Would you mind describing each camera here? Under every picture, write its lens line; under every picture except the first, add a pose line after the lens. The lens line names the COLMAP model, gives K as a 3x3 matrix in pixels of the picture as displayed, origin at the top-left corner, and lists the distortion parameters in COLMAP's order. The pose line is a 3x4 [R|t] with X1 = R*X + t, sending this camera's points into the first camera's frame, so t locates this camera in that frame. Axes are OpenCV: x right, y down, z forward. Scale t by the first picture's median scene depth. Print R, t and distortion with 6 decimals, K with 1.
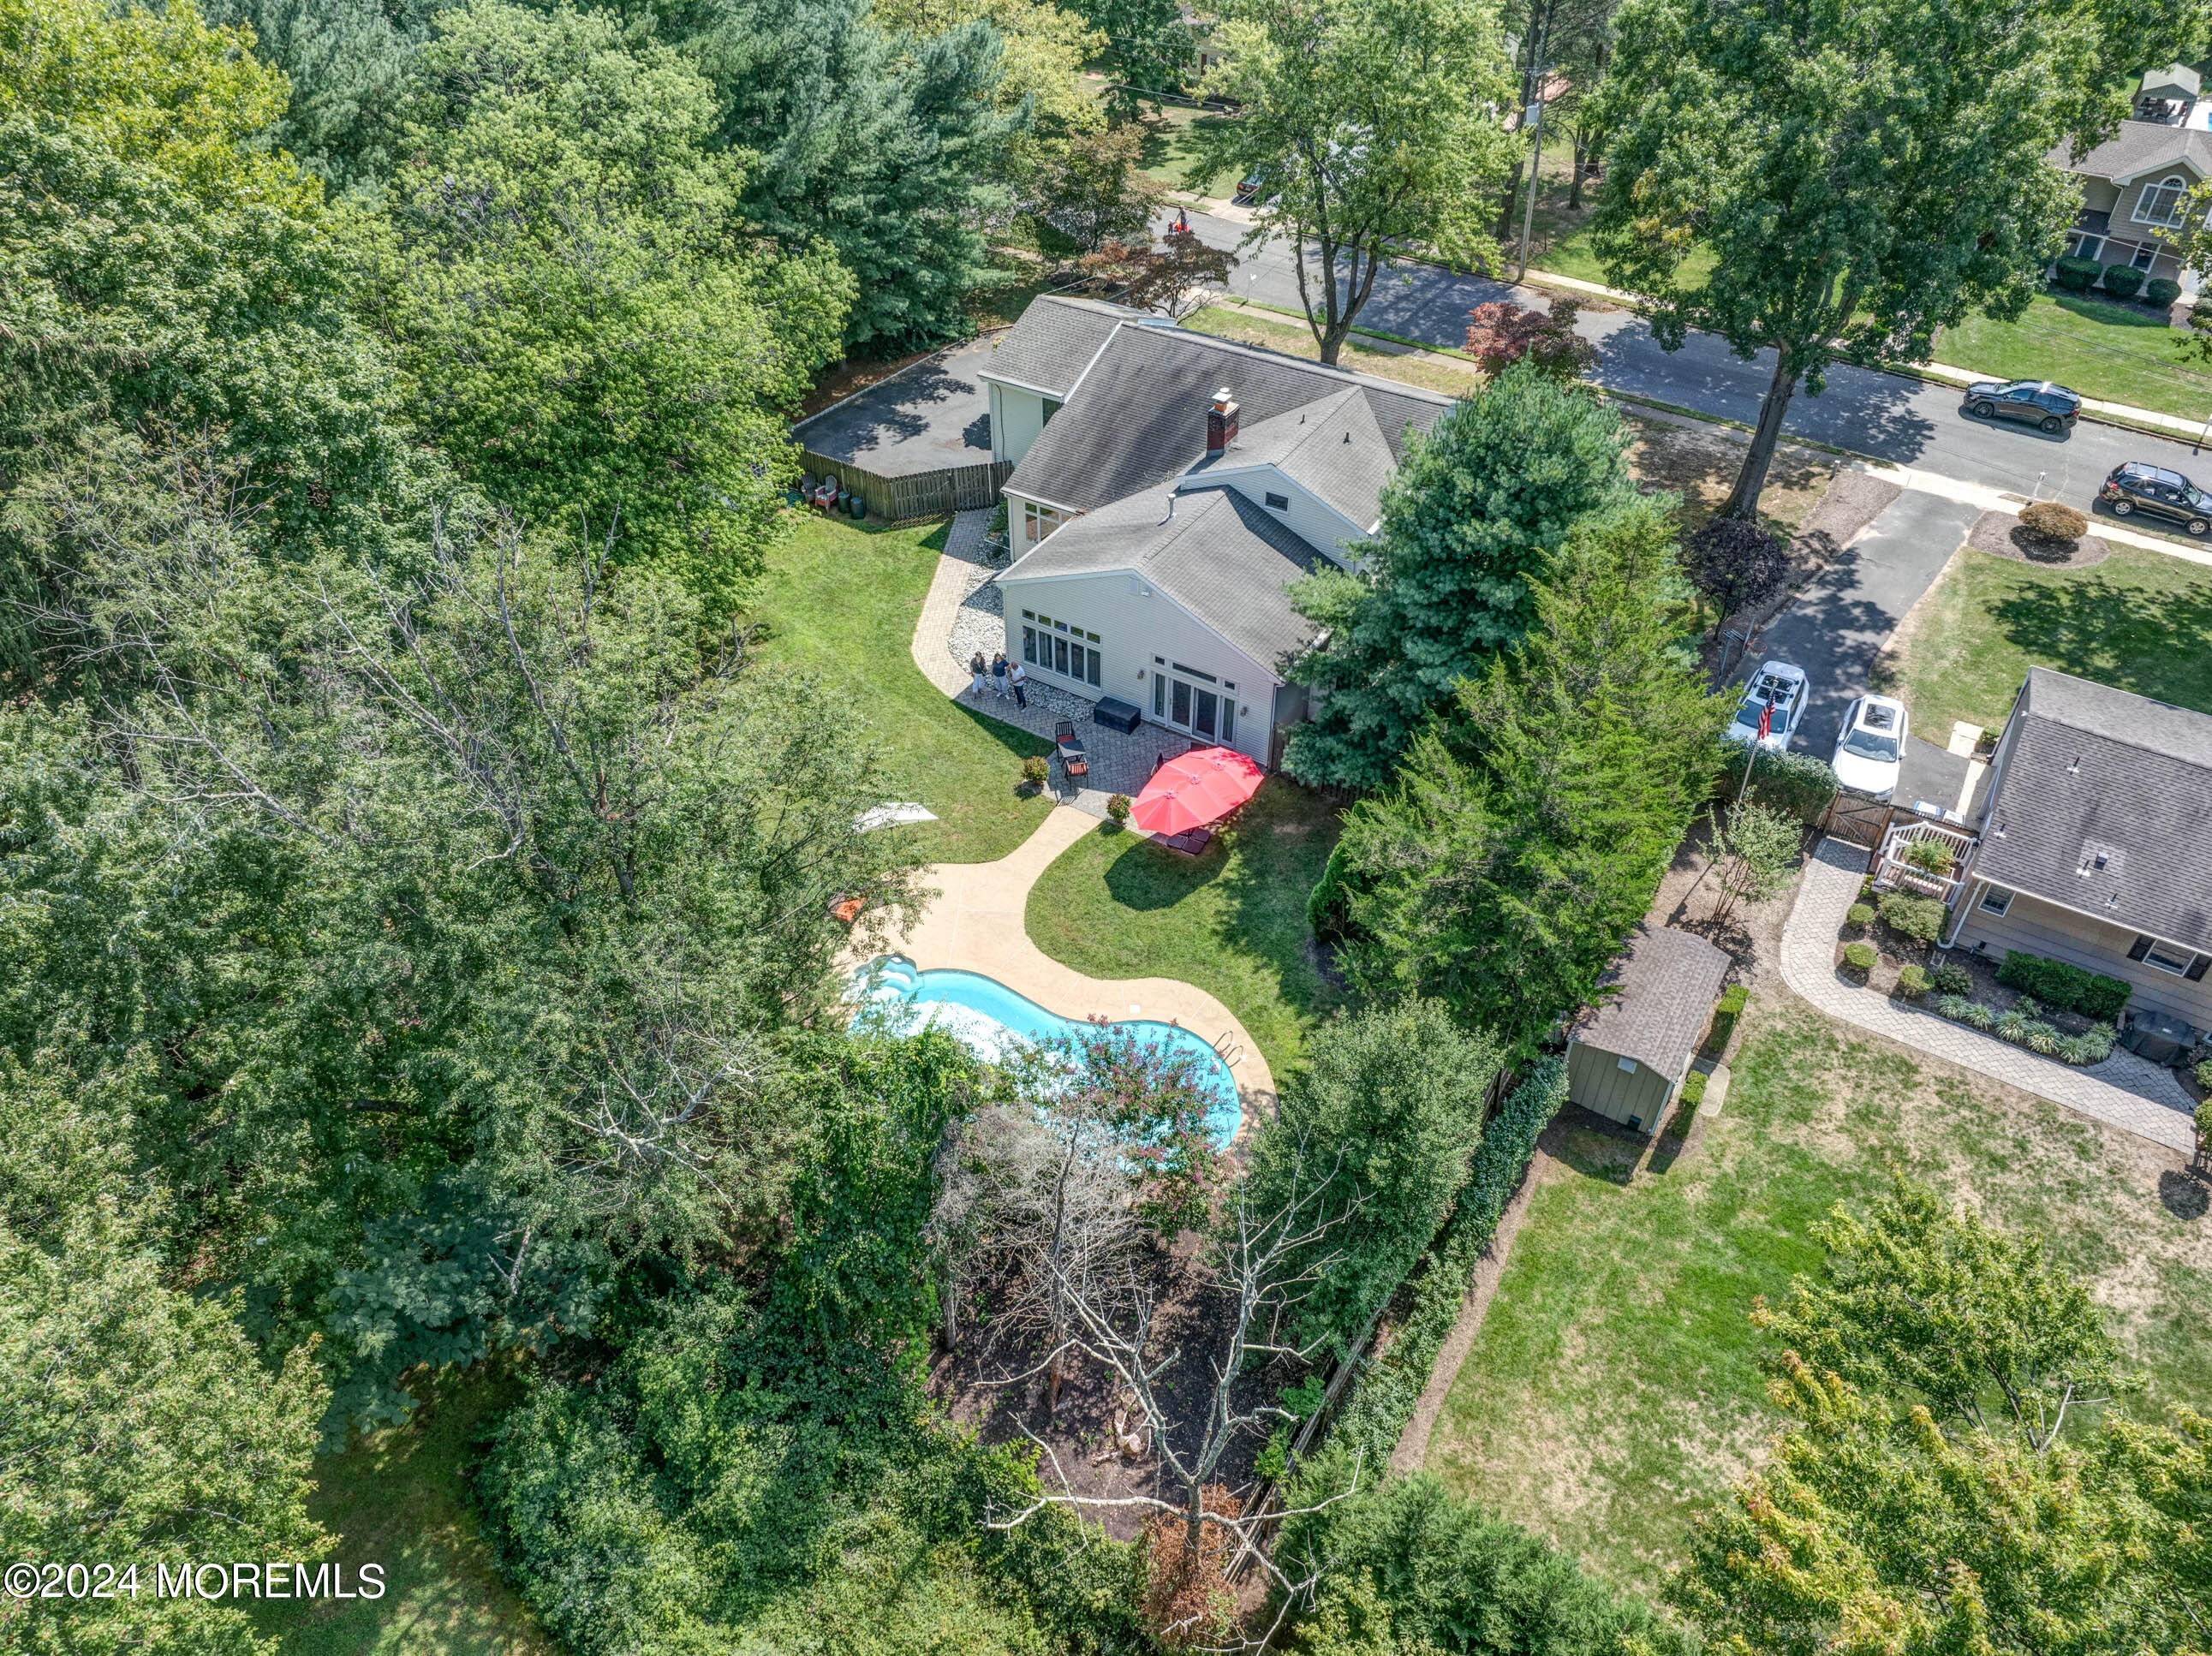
lens RADIAL K [[1536.9, 0, 1113.9], [0, 1536.9, 812.2], [0, 0, 1]] dist [-0.039166, -0.000880]
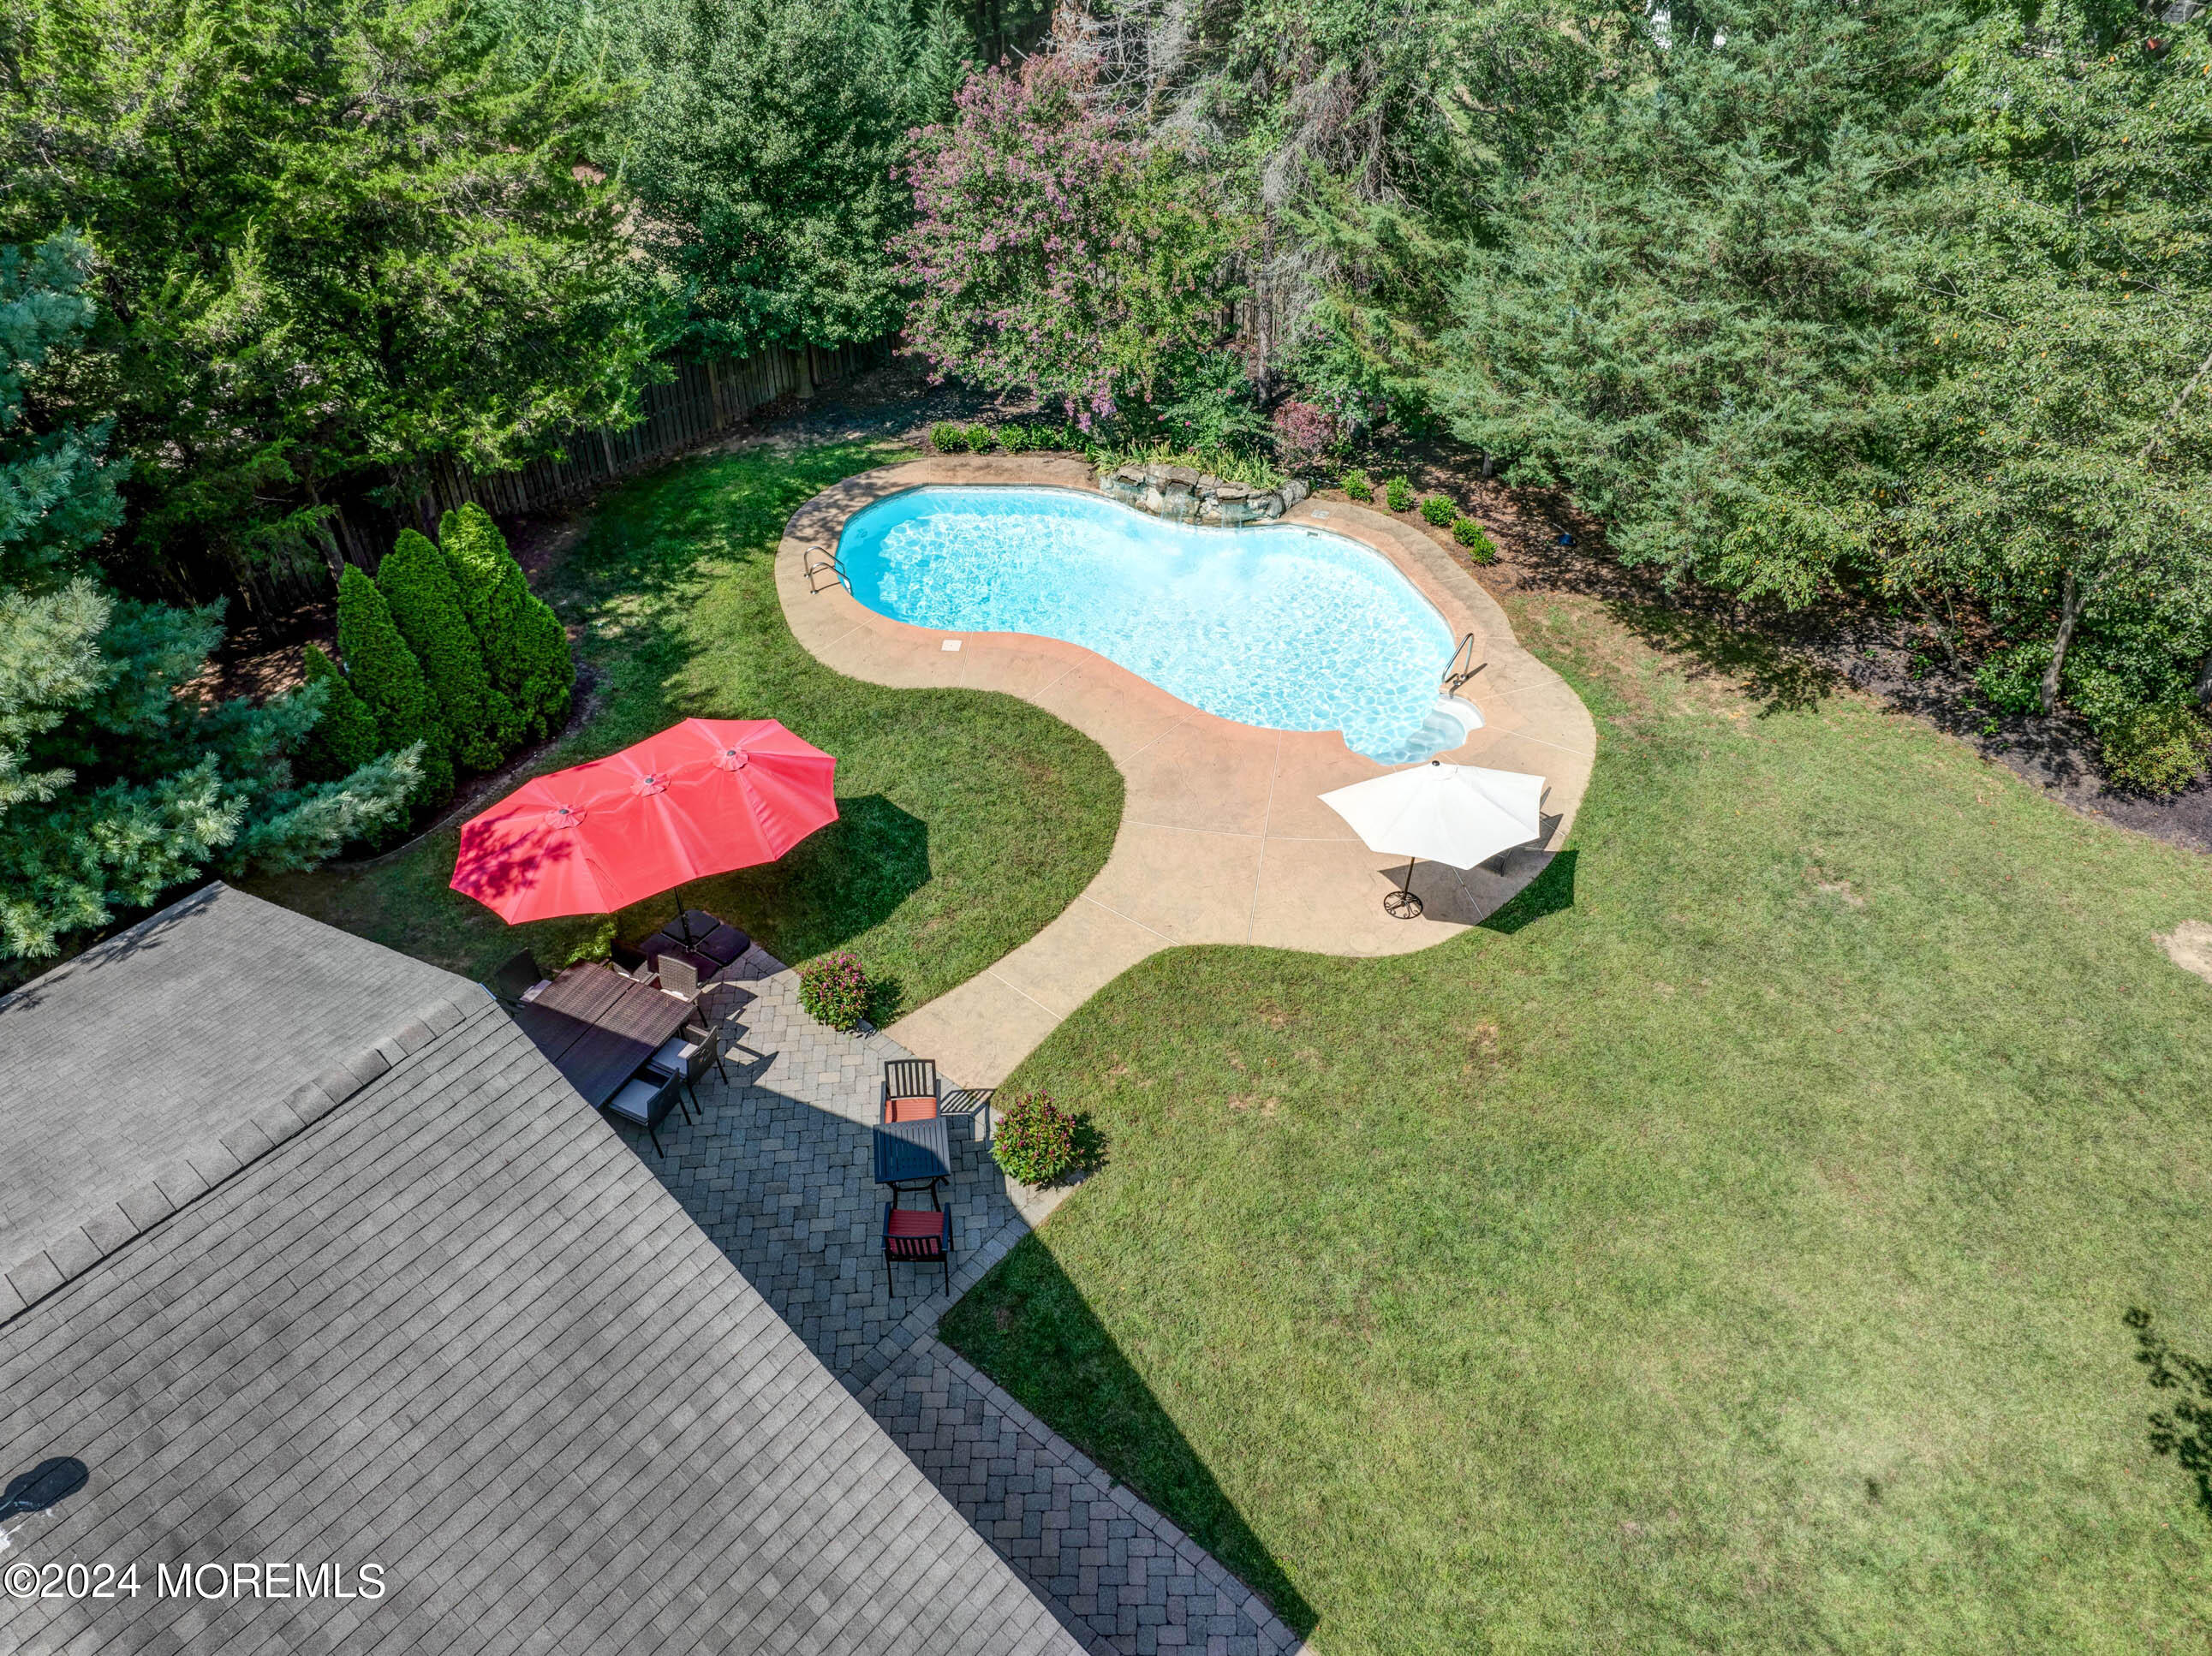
lens RADIAL K [[1536.9, 0, 1106.2], [0, 1536.9, 838.0], [0, 0, 1]] dist [-0.039166, -0.000880]
pose [[-0.990588, -0.087146, 0.105554, -0.094879], [0.091306, 0.153829, 0.983870, -0.359786], [-0.101977, 0.984247, -0.144424, 0.983266]]
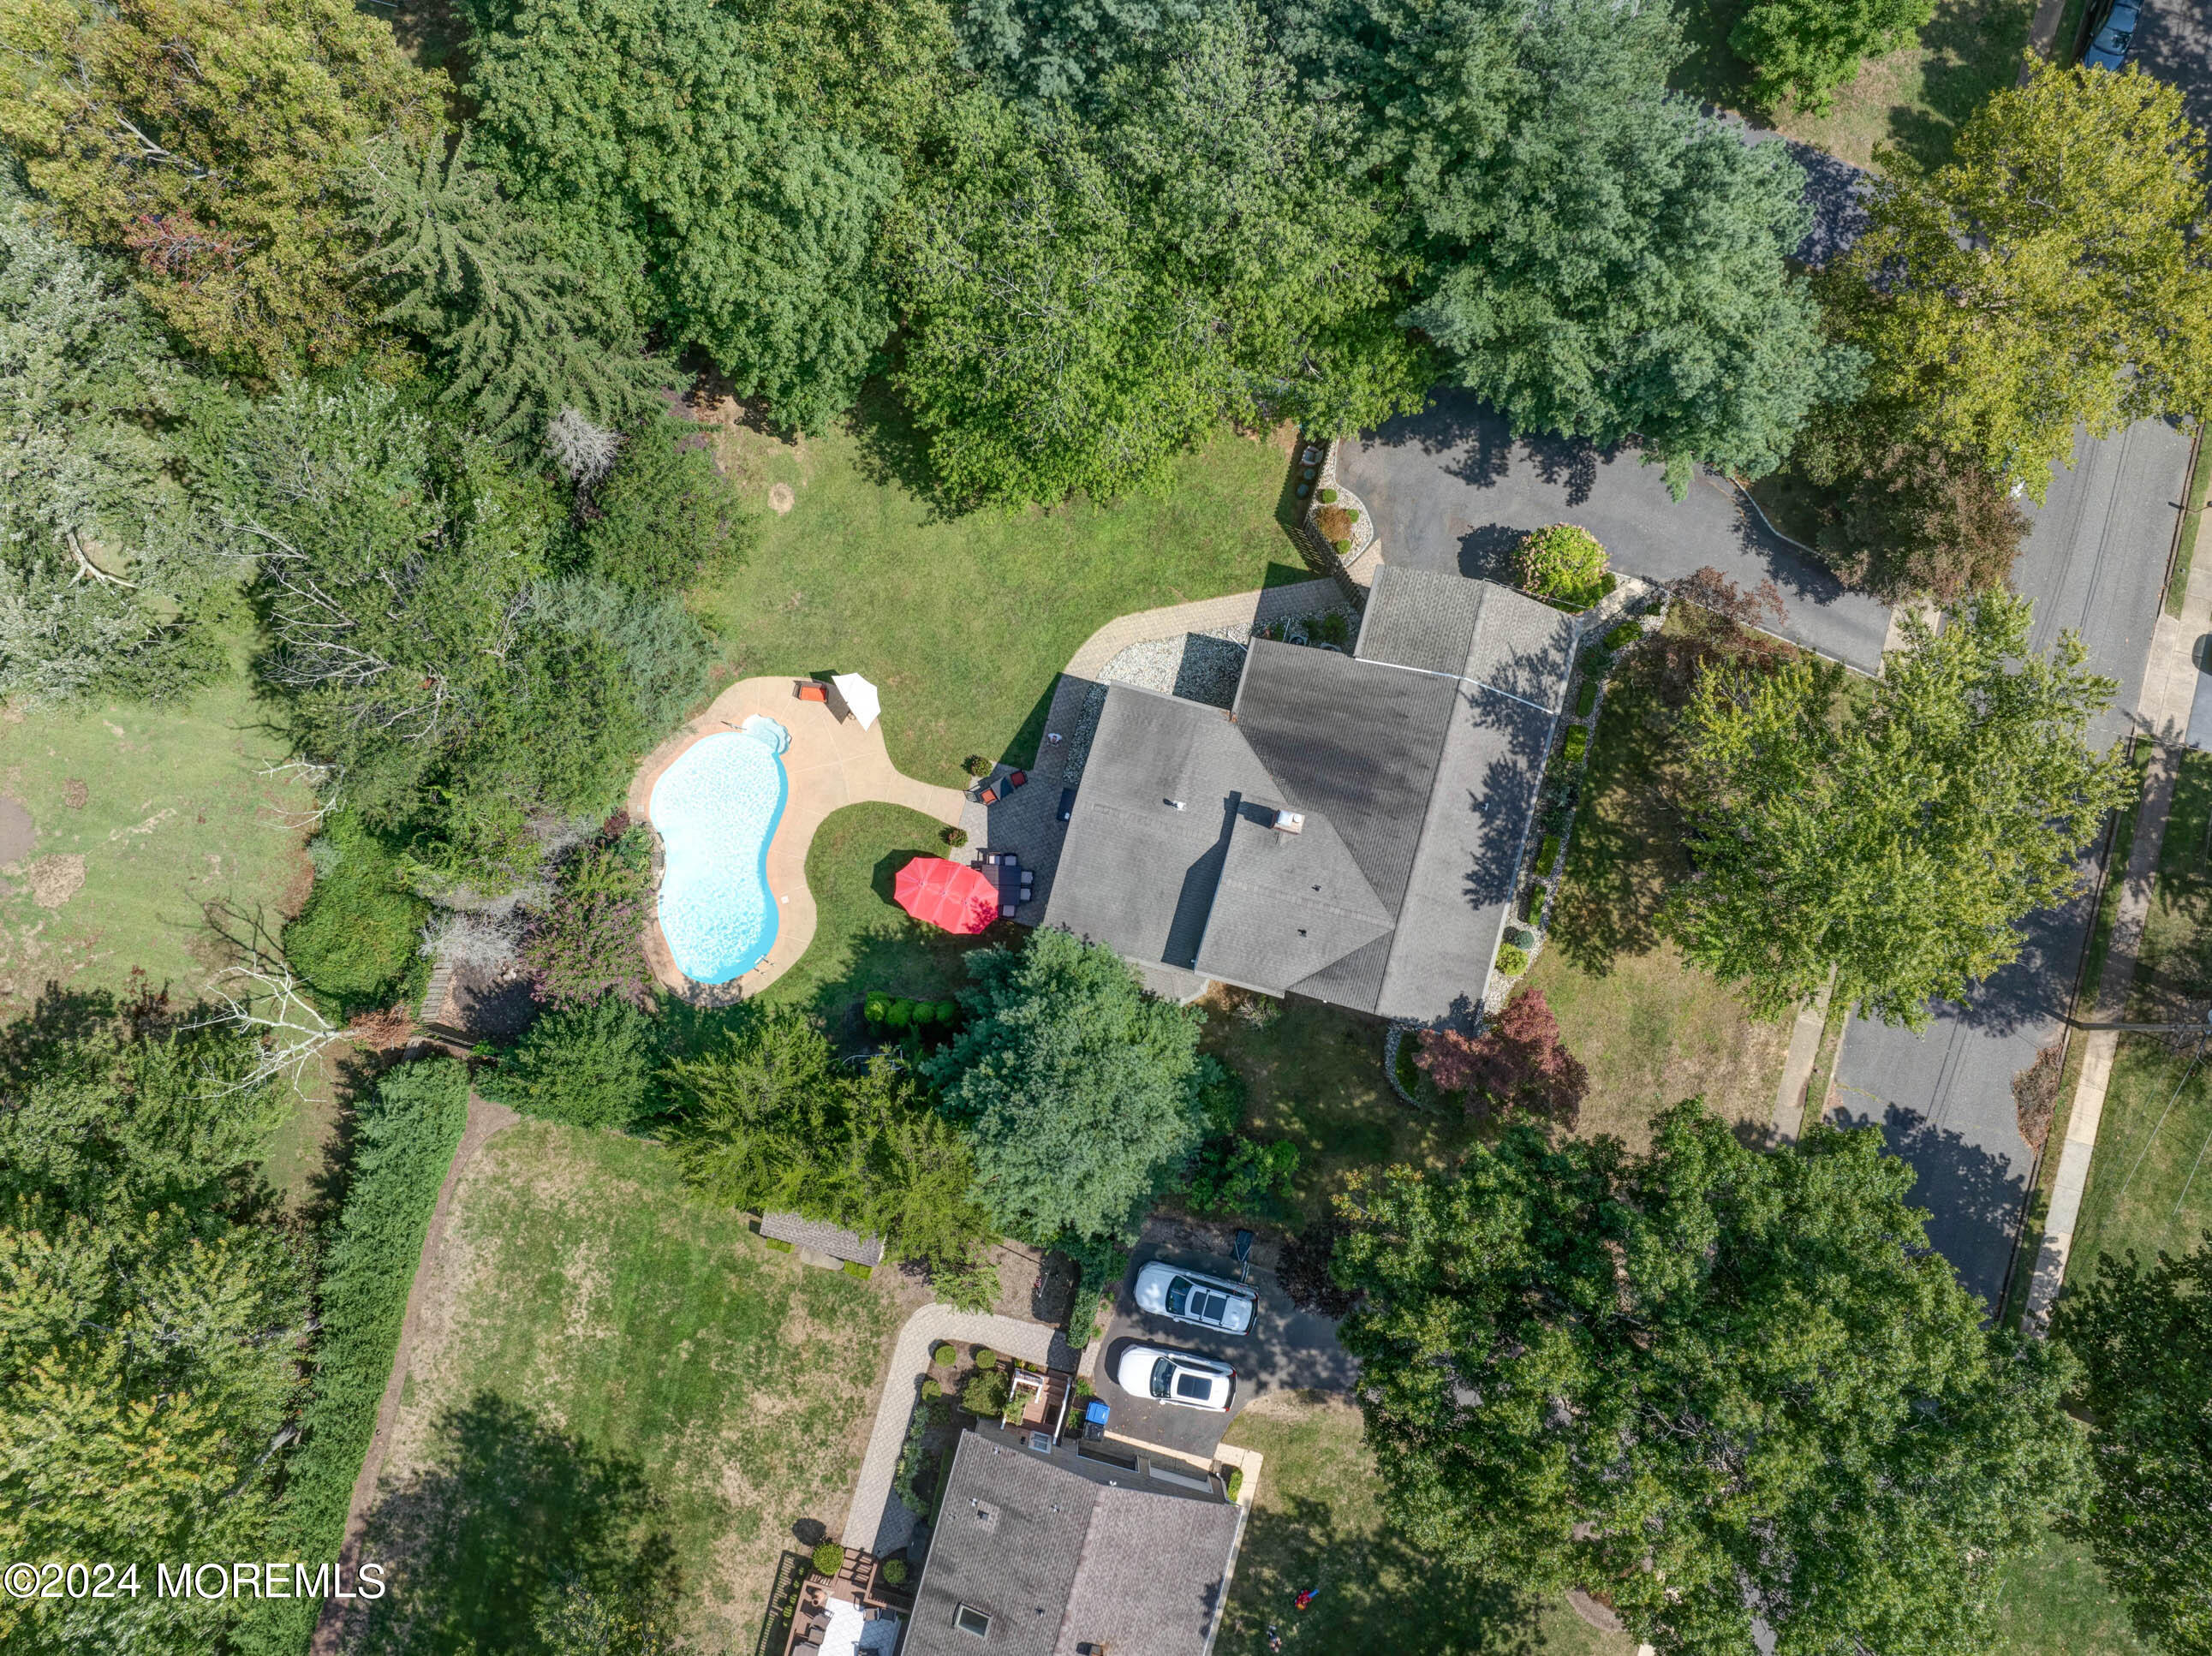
lens RADIAL K [[1536.9, 0, 1112.8], [0, 1536.9, 815.5], [0, 0, 1]] dist [-0.039166, -0.000880]
pose [[0.282387, 0.954908, -0.091693, 0.146898], [-0.625722, 0.255800, 0.736912, -1.089649], [0.727138, -0.150720, 0.669741, 0.170001]]
